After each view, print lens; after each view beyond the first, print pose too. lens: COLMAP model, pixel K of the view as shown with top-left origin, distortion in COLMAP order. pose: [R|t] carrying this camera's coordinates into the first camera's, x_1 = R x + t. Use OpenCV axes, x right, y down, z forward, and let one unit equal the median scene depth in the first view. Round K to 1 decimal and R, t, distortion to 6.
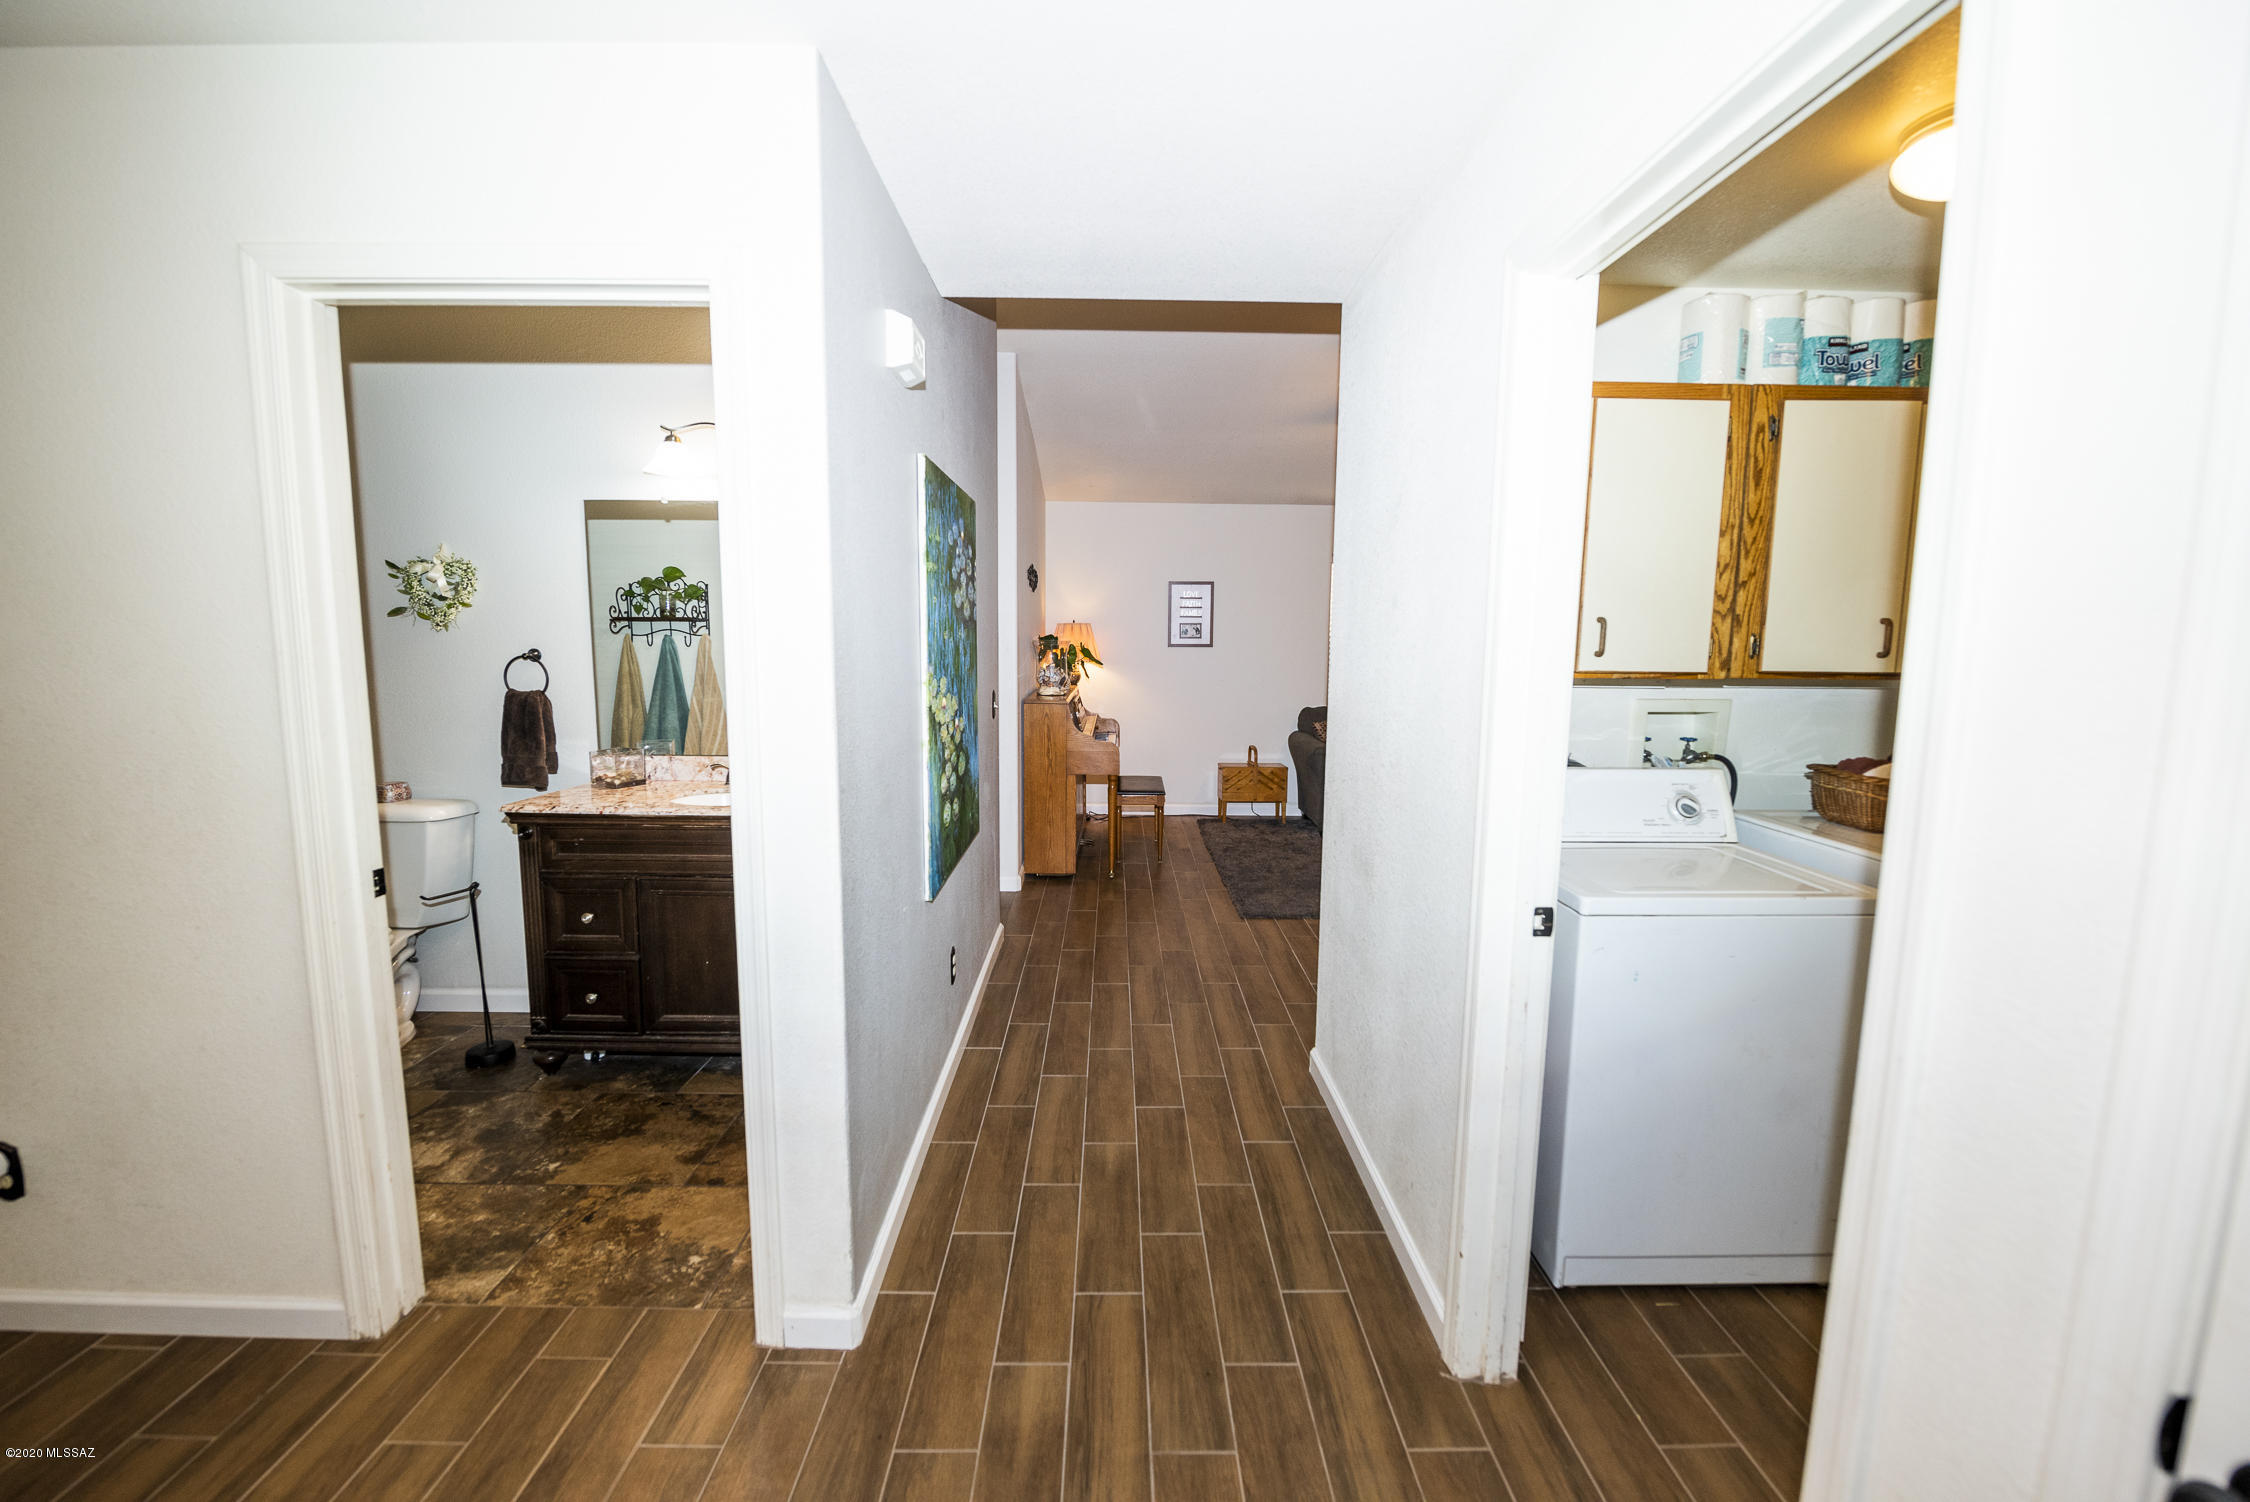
lens RADIAL K [[898.3, 0, 1139.3], [0, 898.3, 751.4], [0, 0, 1]] dist [-0.005470, -0.002967]
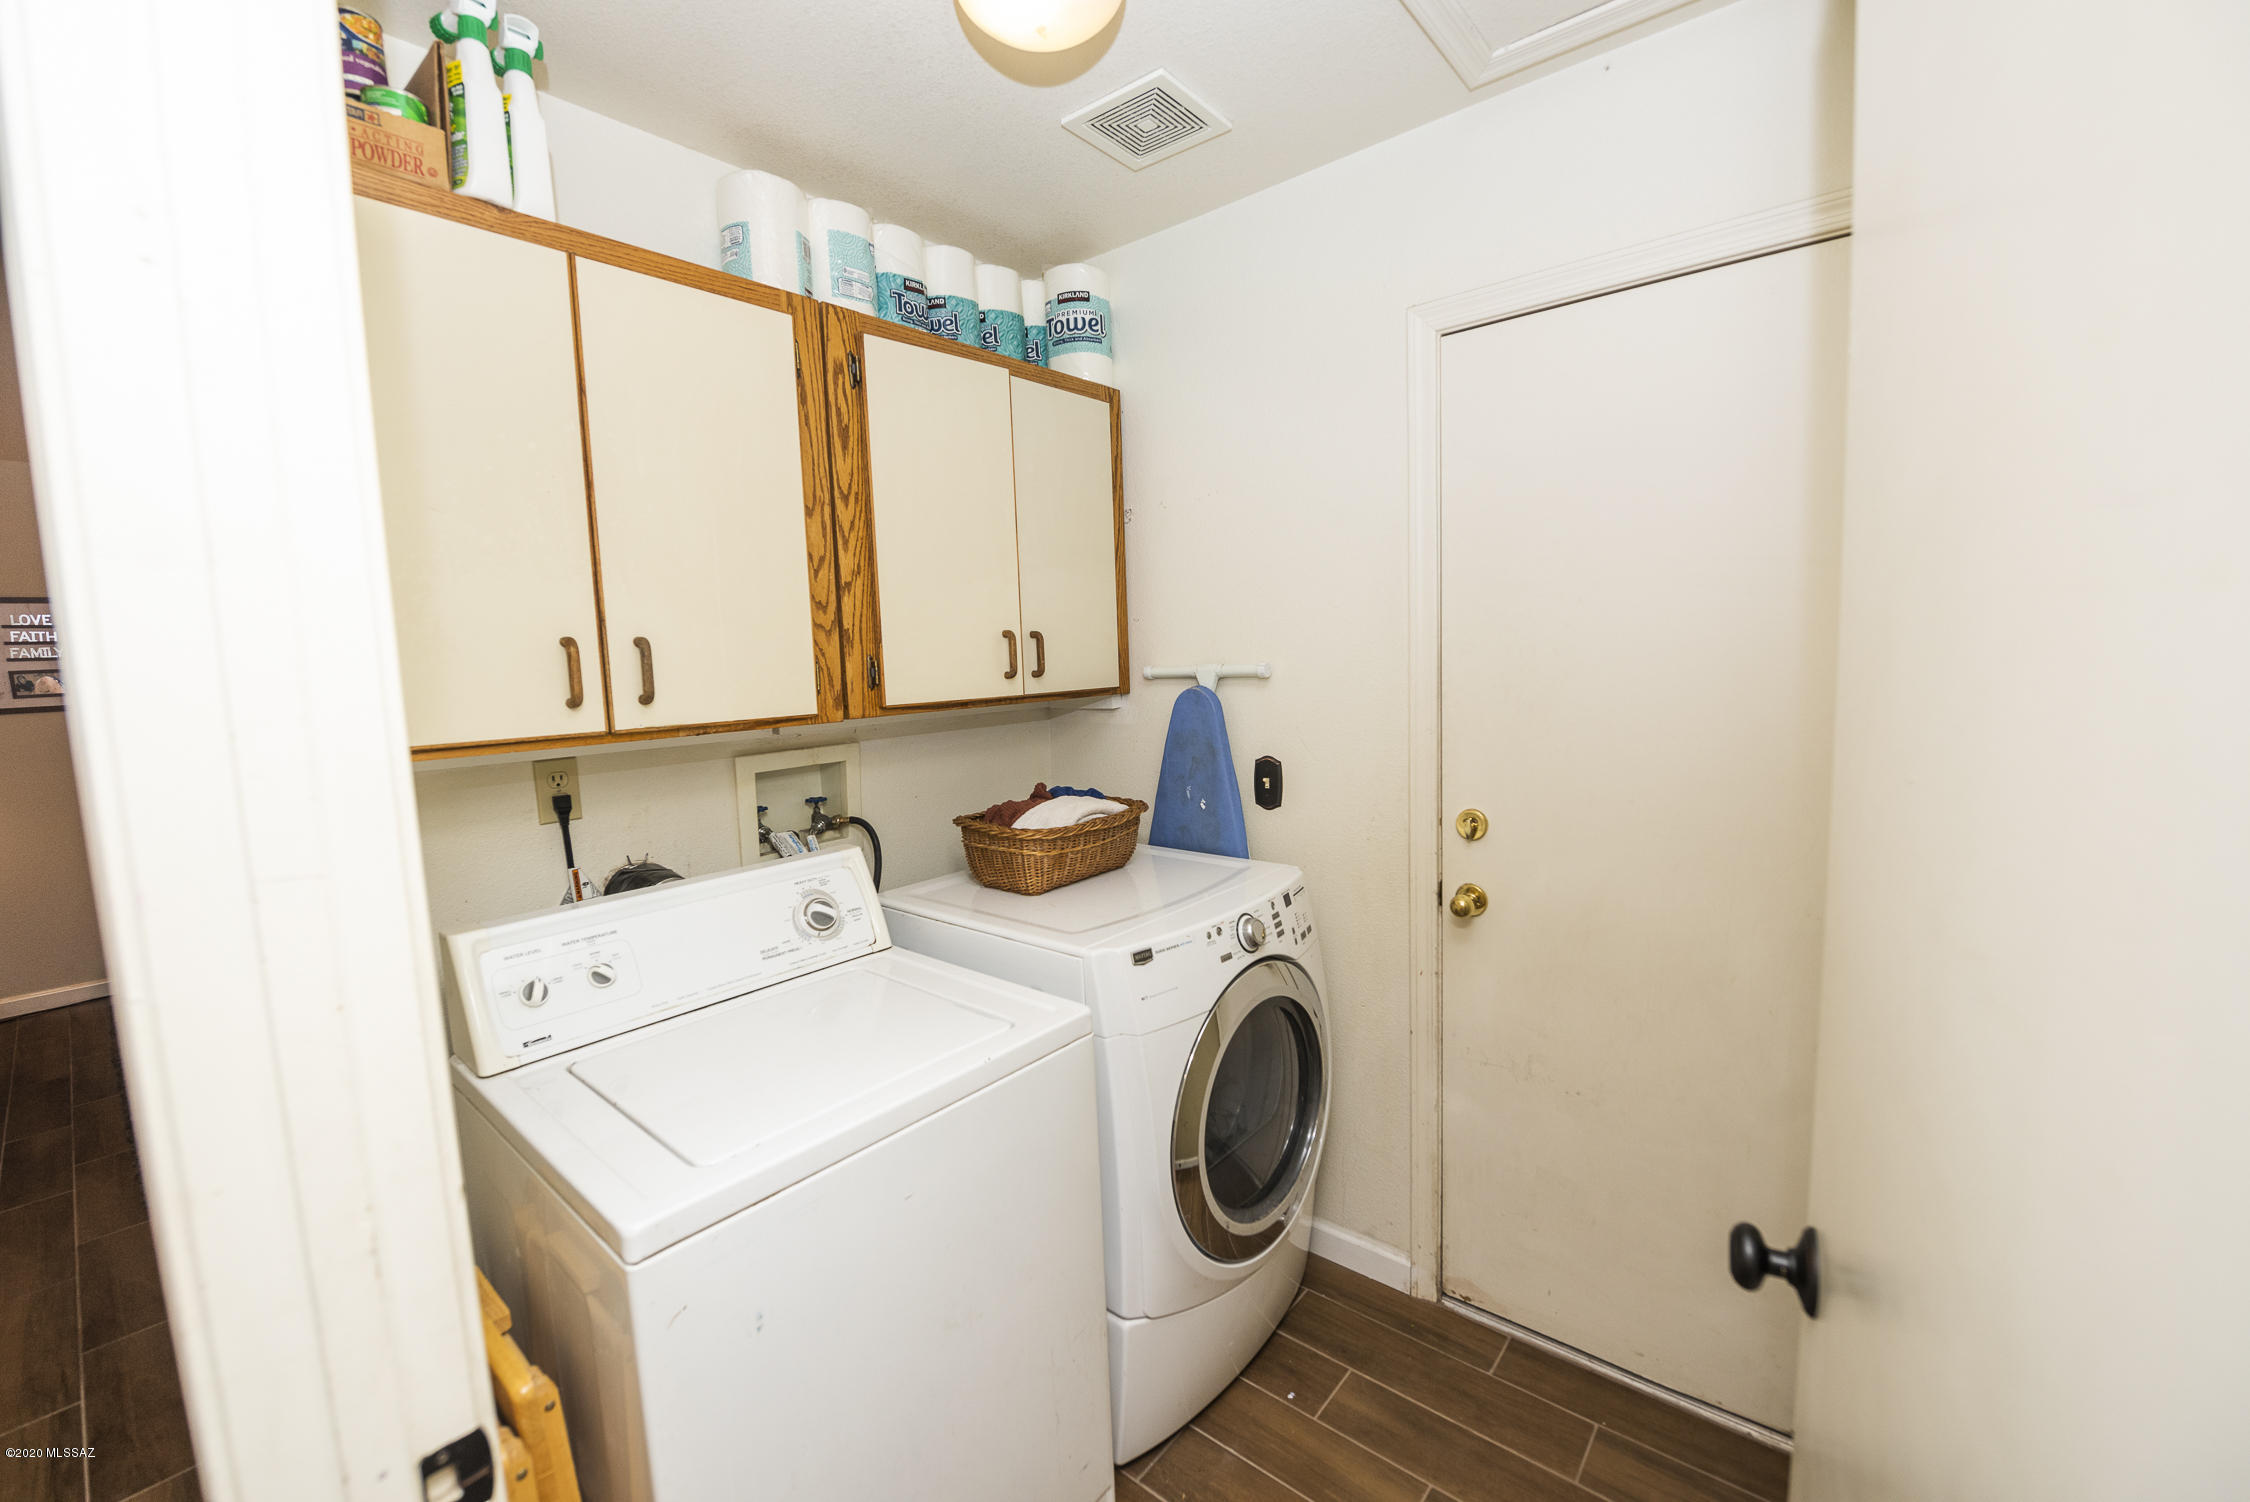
lens RADIAL K [[898.3, 0, 1129.8], [0, 898.3, 744.1], [0, 0, 1]] dist [-0.005470, -0.002967]
pose [[0.653685, -0.109367, 0.748823, 0.274987], [0.131060, 0.990911, 0.030316, -0.055475], [-0.745332, 0.078323, 0.662077, 0.372789]]
